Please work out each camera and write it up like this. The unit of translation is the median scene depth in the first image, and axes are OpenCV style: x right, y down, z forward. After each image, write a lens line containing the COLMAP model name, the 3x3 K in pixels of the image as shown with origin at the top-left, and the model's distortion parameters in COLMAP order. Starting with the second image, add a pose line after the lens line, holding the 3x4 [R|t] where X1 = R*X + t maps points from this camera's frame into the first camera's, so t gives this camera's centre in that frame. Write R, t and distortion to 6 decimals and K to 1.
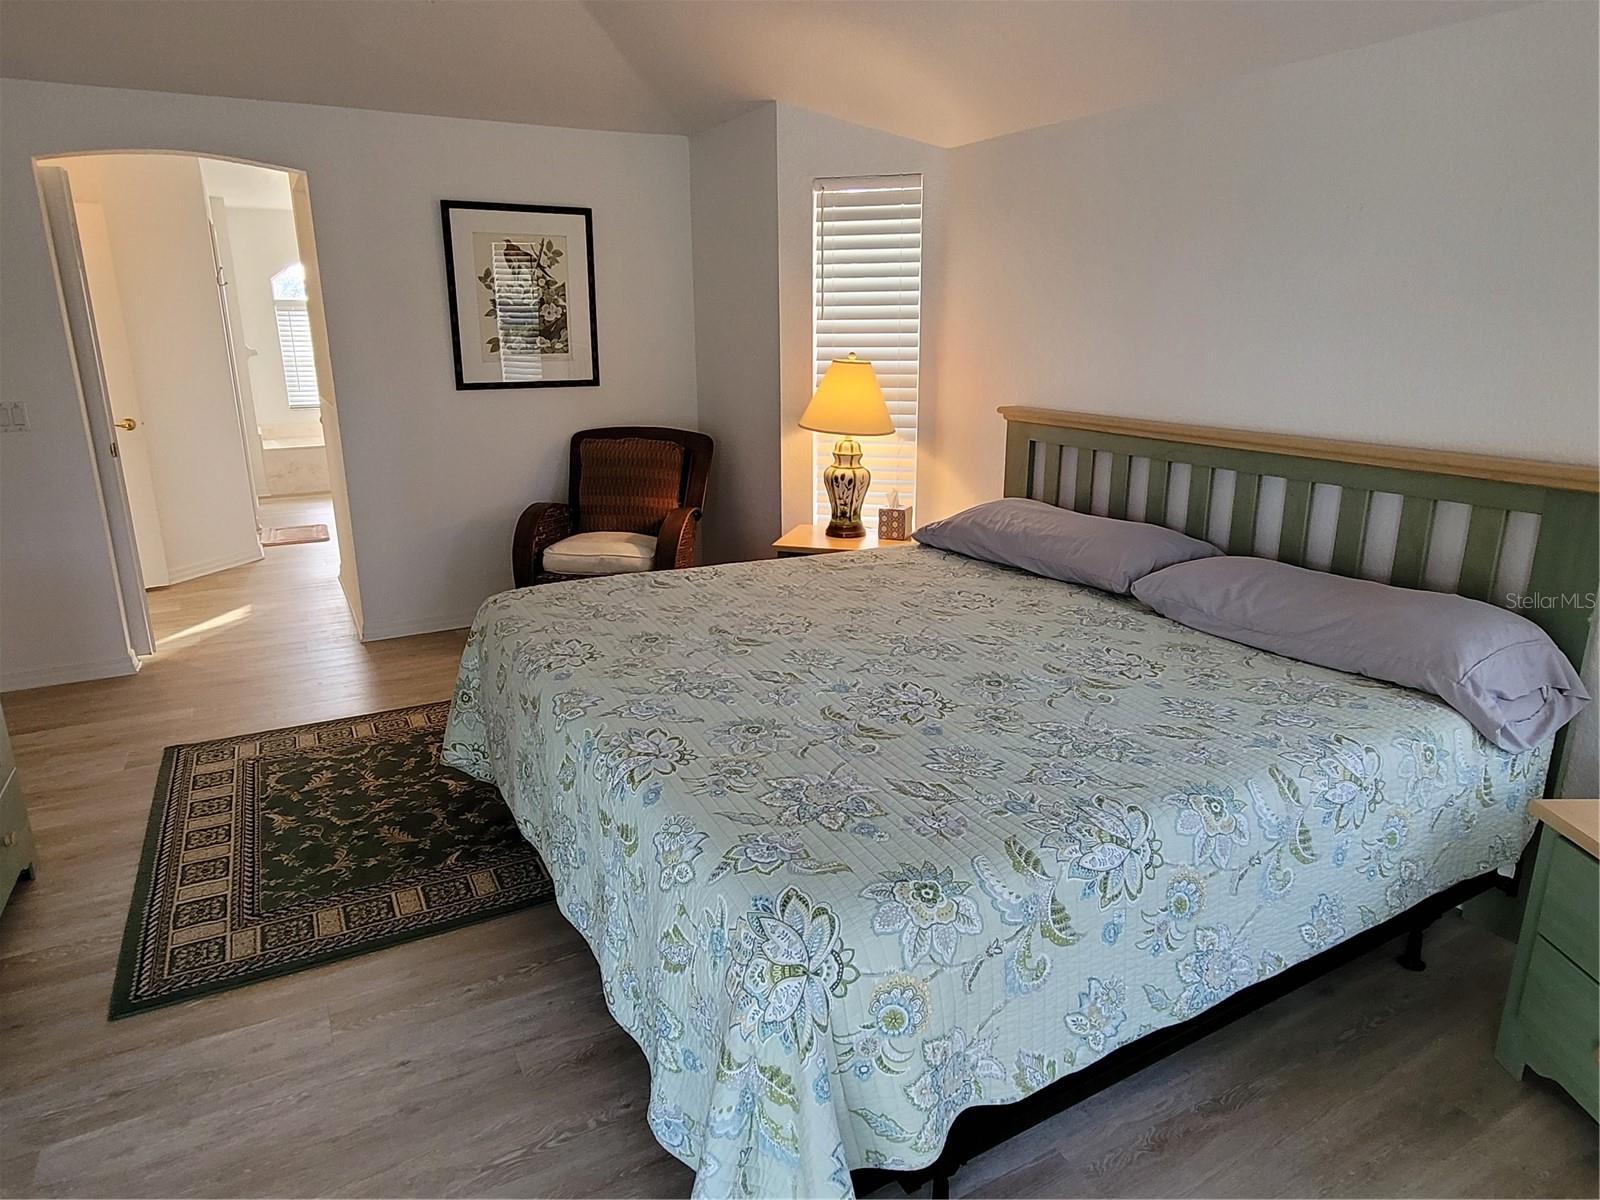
lens RADIAL K [[990.1, 0, 799.7], [0, 990.1, 589.8], [0, 0, 1]] dist [0.000247, -0.001566]
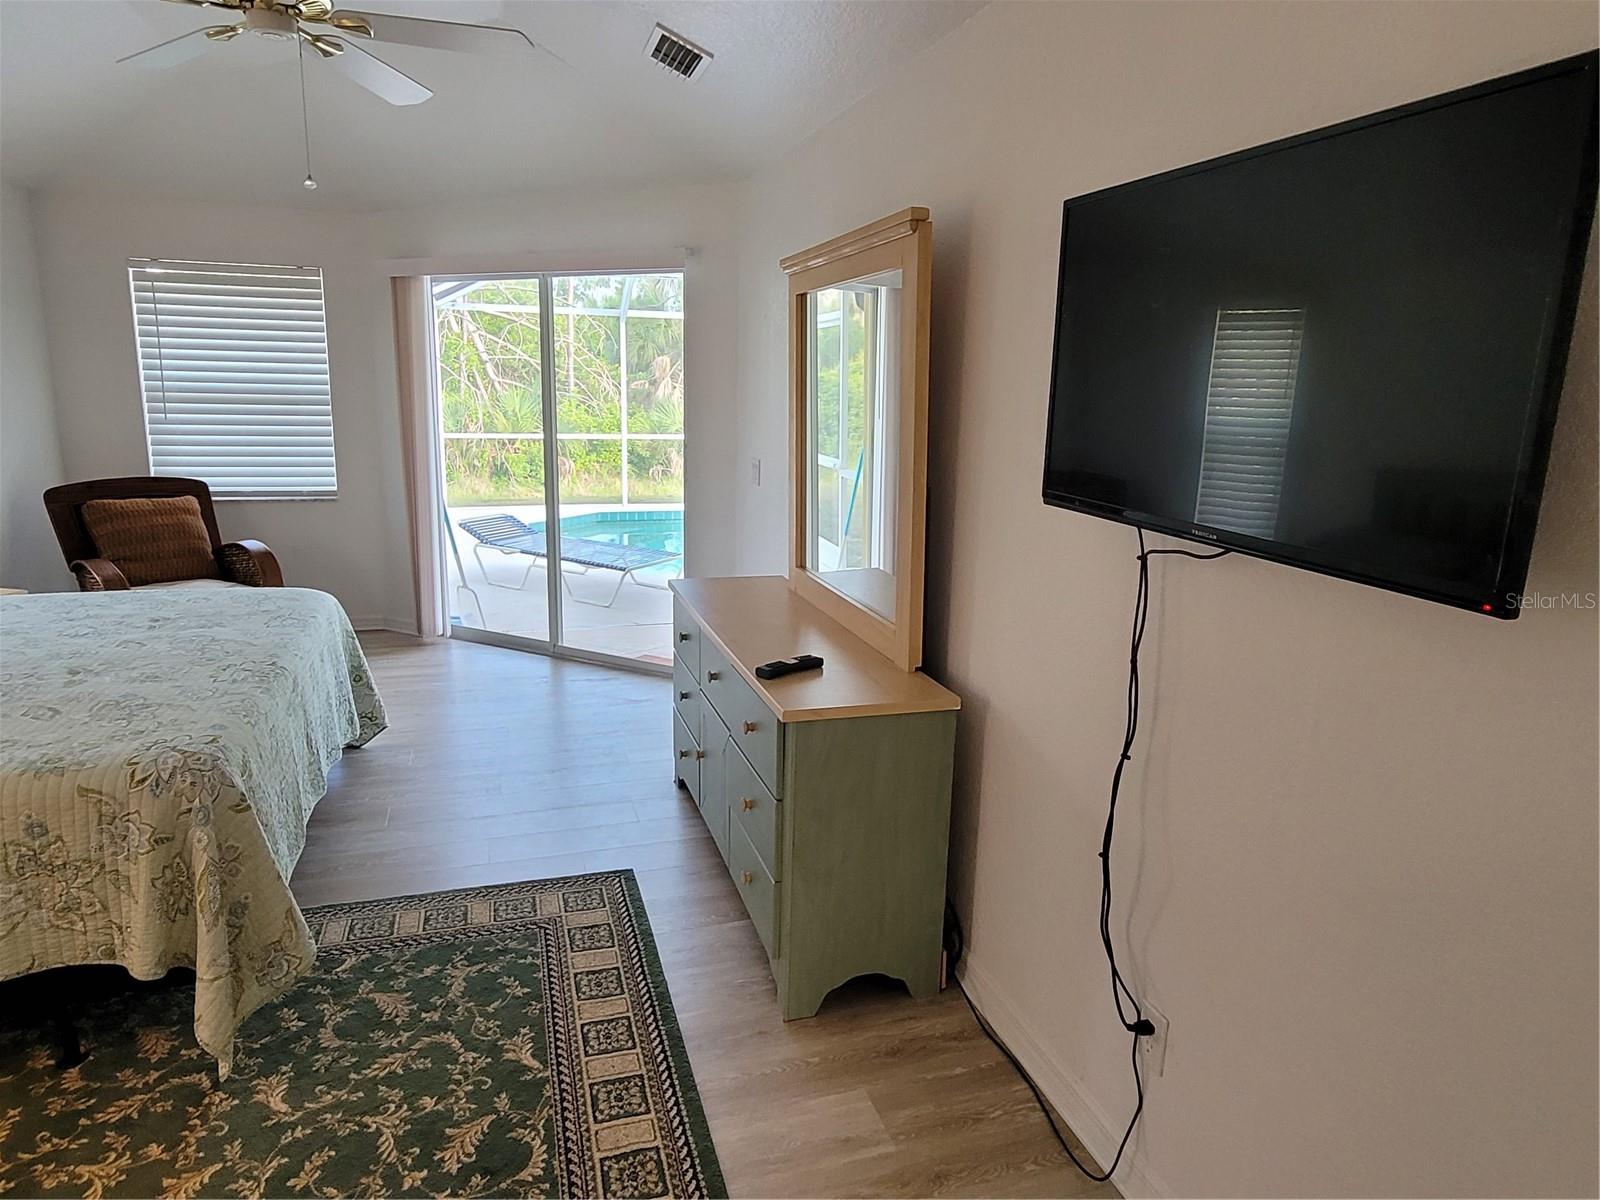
lens RADIAL K [[990.1, 0, 799.7], [0, 990.1, 589.8], [0, 0, 1]] dist [0.000247, -0.001566]
pose [[-0.981601, -0.056540, 0.182379, -0.725433], [0.033156, 0.890171, 0.454420, -0.350323], [-0.188042, 0.452106, -0.871918, 1.247712]]
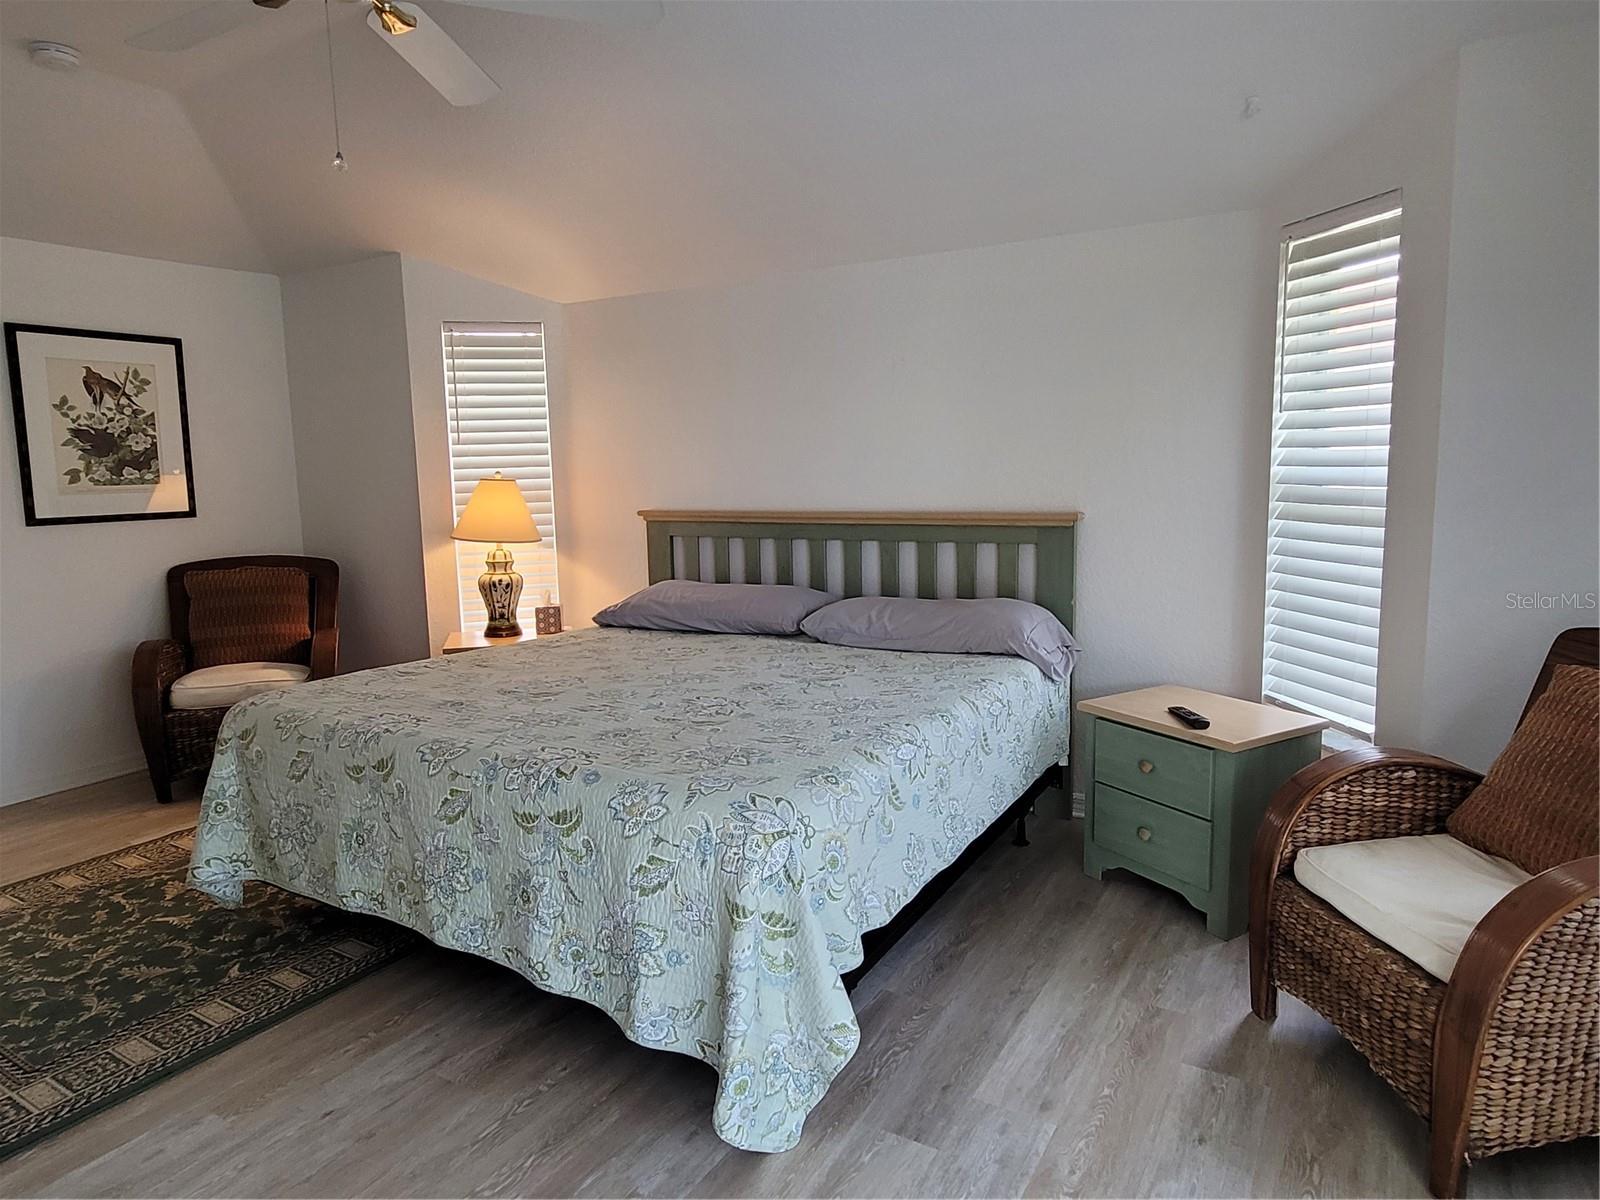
lens RADIAL K [[990.1, 0, 799.7], [0, 990.1, 589.8], [0, 0, 1]] dist [0.000247, -0.001566]
pose [[0.864169, -0.080178, 0.496773, -0.258771], [0.149968, 0.983399, -0.102160, 0.068521], [-0.480335, 0.162783, 0.861847, -0.130125]]
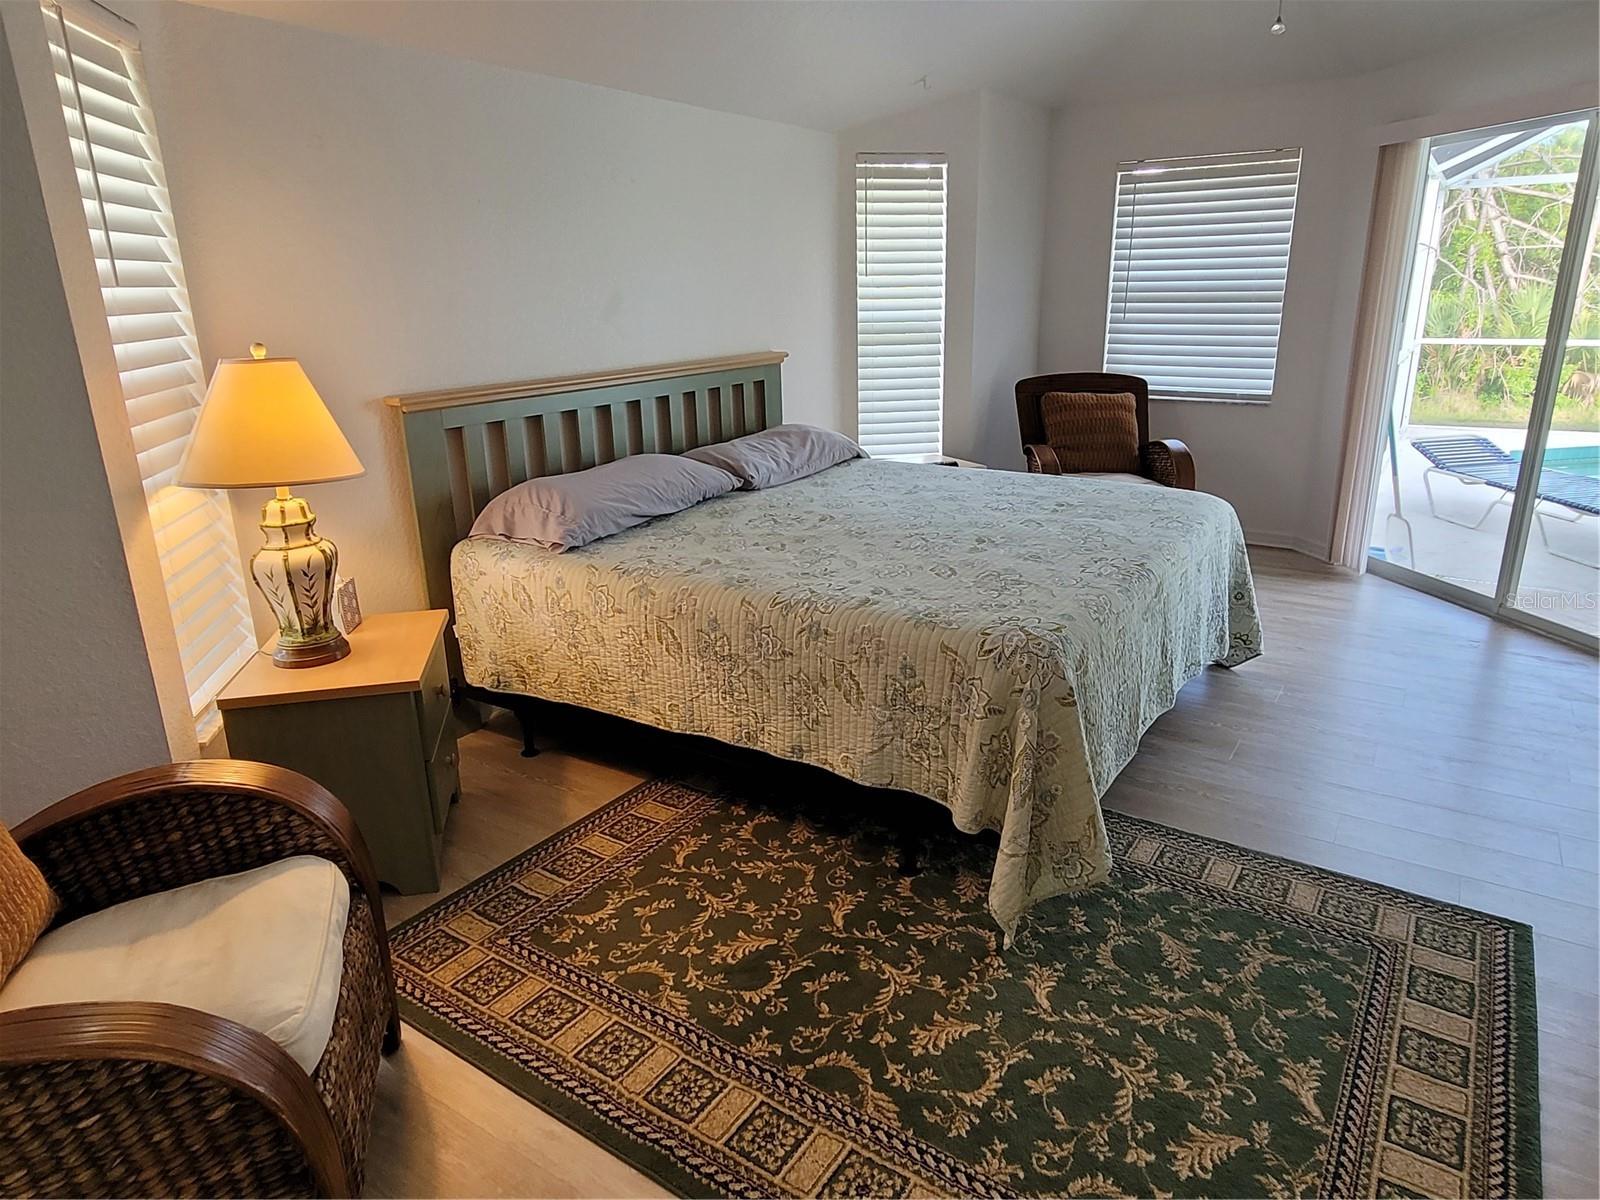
lens RADIAL K [[990.1, 0, 799.7], [0, 990.1, 589.8], [0, 0, 1]] dist [0.000247, -0.001566]
pose [[-0.464911, -0.247299, 0.850118, -0.705305], [0.256570, 0.881363, 0.396701, -0.306430], [-0.847366, 0.402545, -0.346306, 1.159829]]
